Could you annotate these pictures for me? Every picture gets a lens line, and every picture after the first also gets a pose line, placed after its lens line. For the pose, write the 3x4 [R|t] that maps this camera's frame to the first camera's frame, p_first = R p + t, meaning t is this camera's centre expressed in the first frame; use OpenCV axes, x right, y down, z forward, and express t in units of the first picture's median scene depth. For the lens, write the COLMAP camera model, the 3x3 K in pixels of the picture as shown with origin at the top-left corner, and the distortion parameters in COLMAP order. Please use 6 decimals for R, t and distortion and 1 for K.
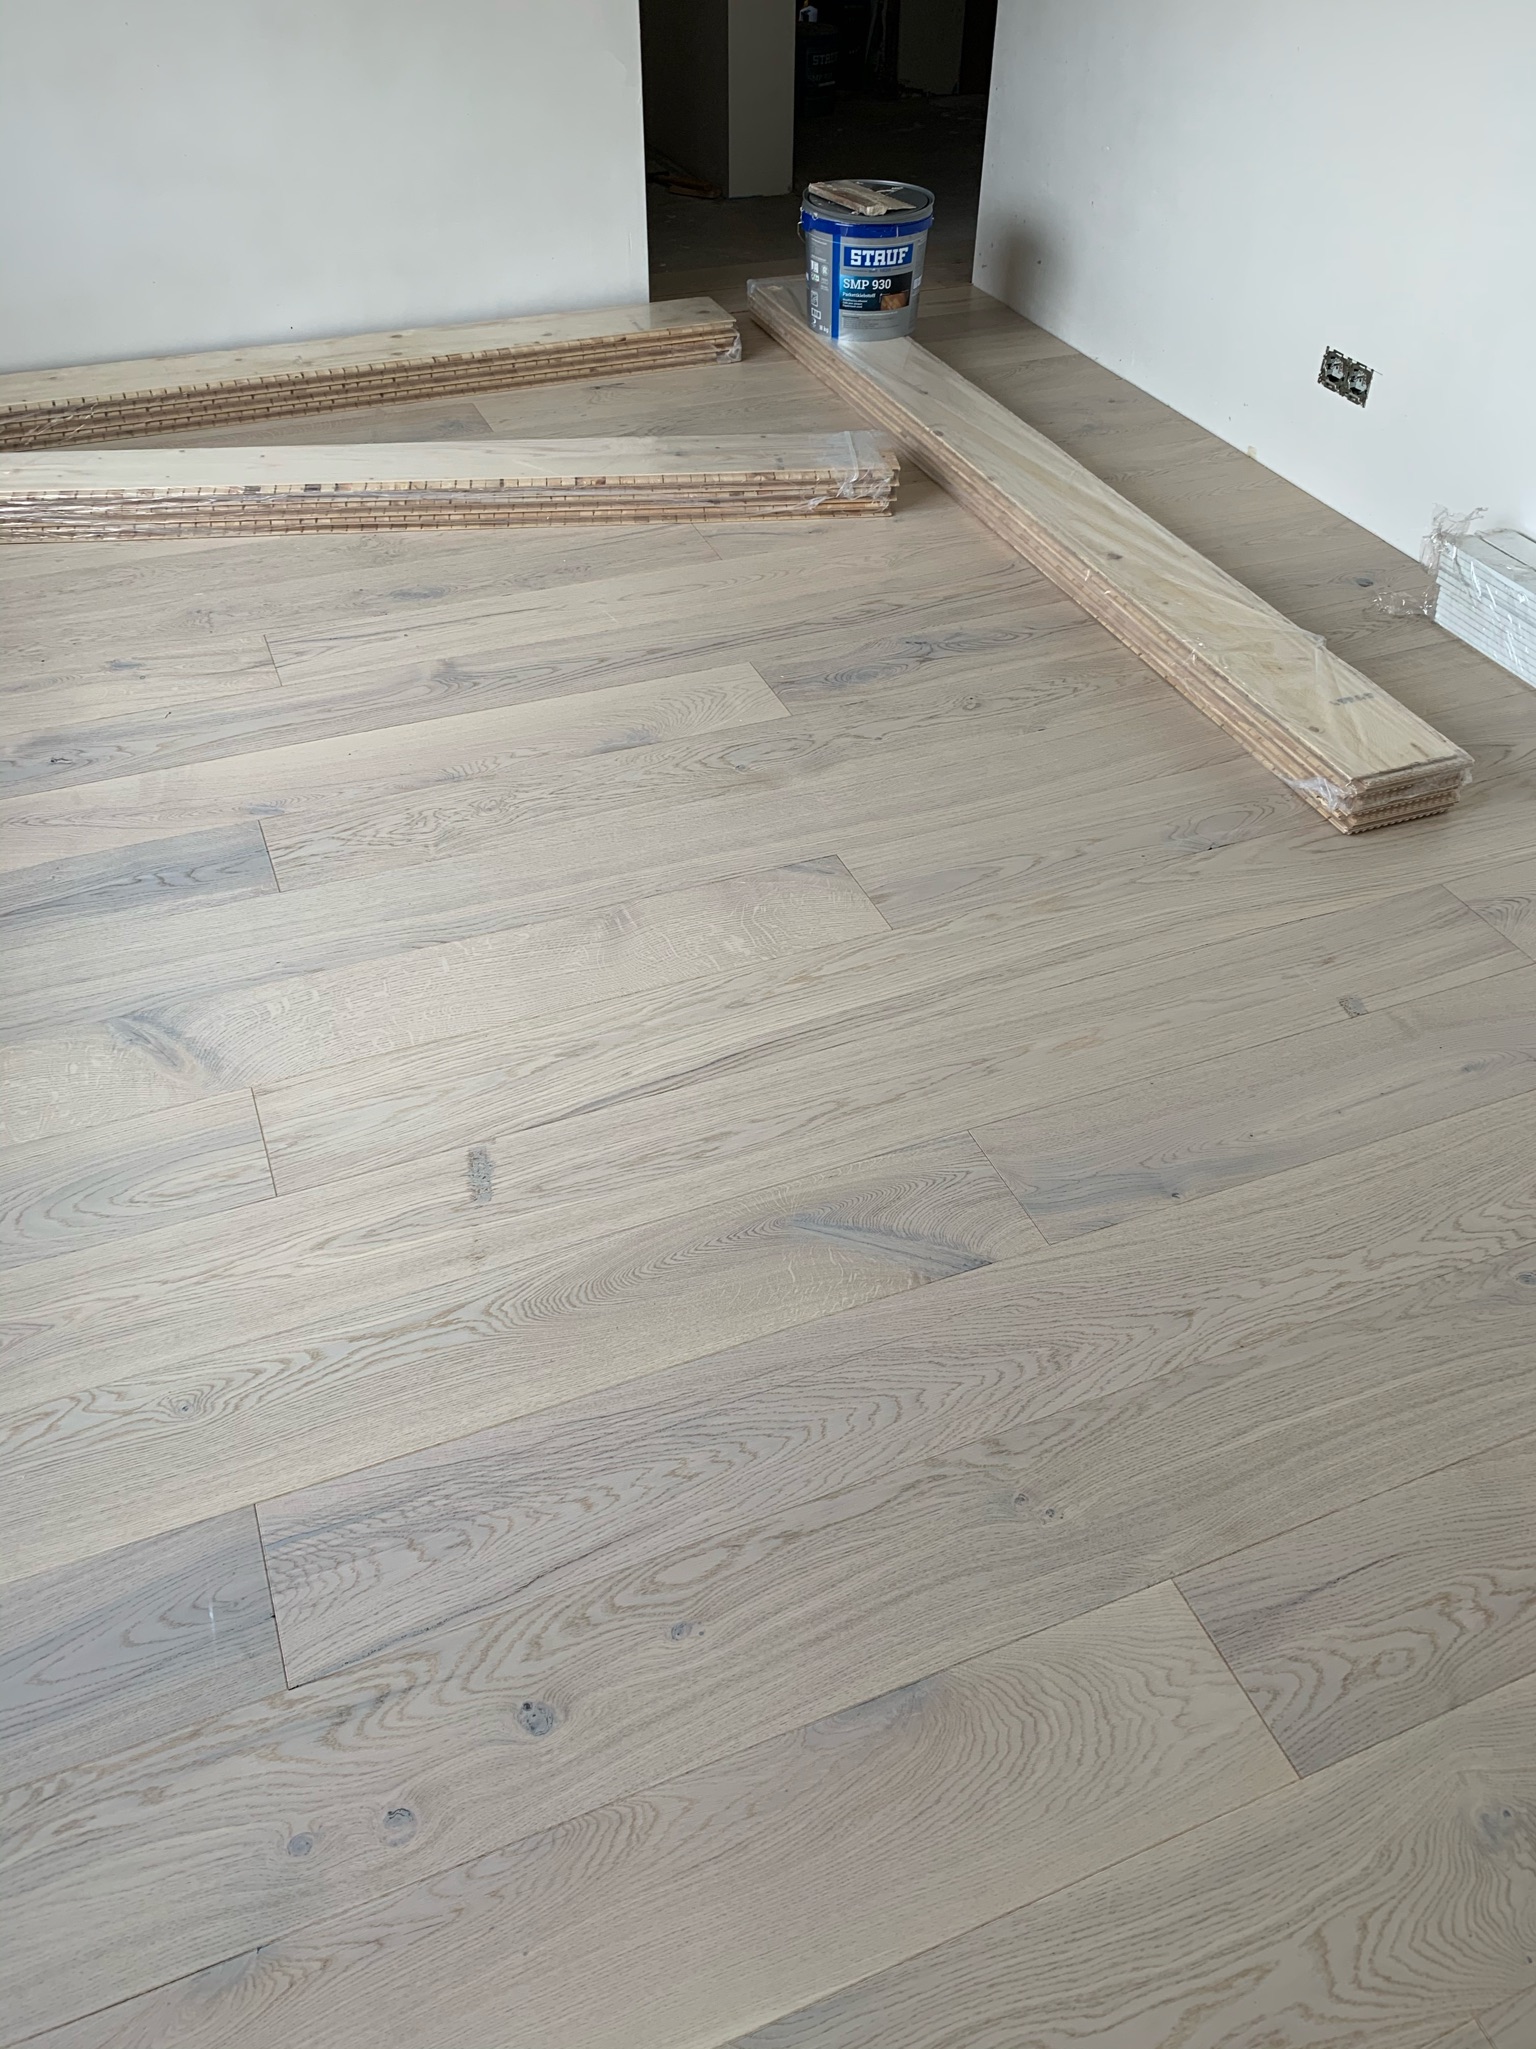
lens RADIAL K [[1547.4, 0, 768.0], [0, 1547.4, 1024.5], [0, 0, 1]] dist [0.004912, -0.002110]
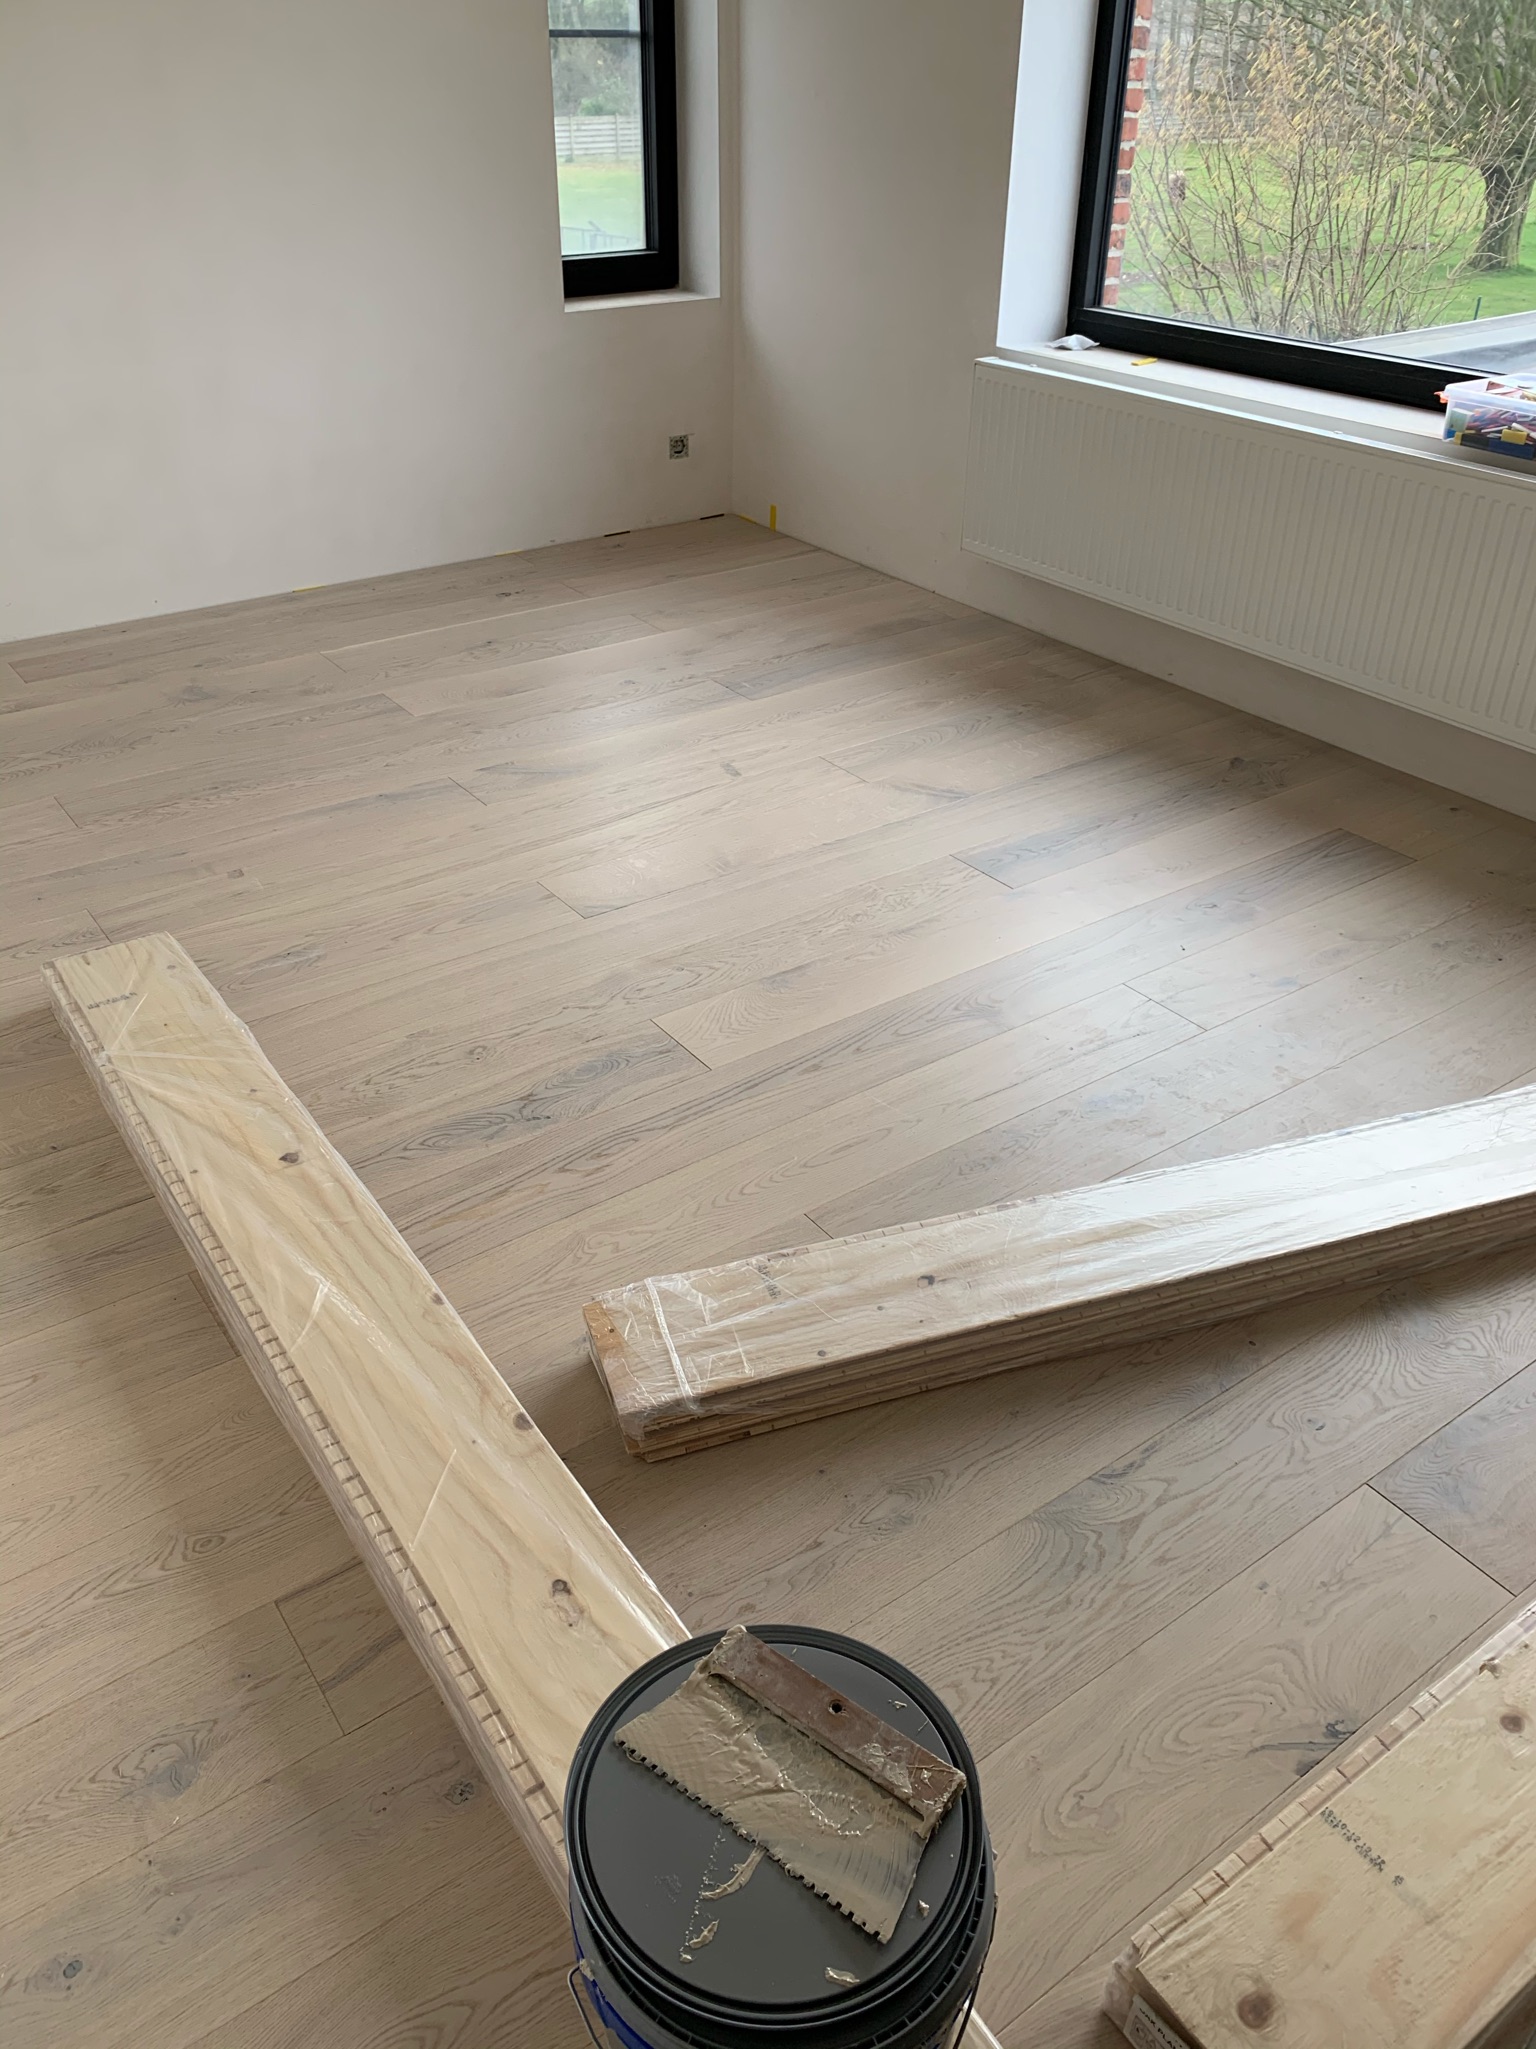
lens RADIAL K [[1547.4, 0, 768.0], [0, 1547.4, 1024.5], [0, 0, 1]] dist [0.004912, -0.002110]
pose [[-0.971532, 0.104376, -0.212678, 0.171358], [-0.176174, 0.281905, 0.943129, -1.274697], [0.158395, 0.953748, -0.255492, 1.356480]]
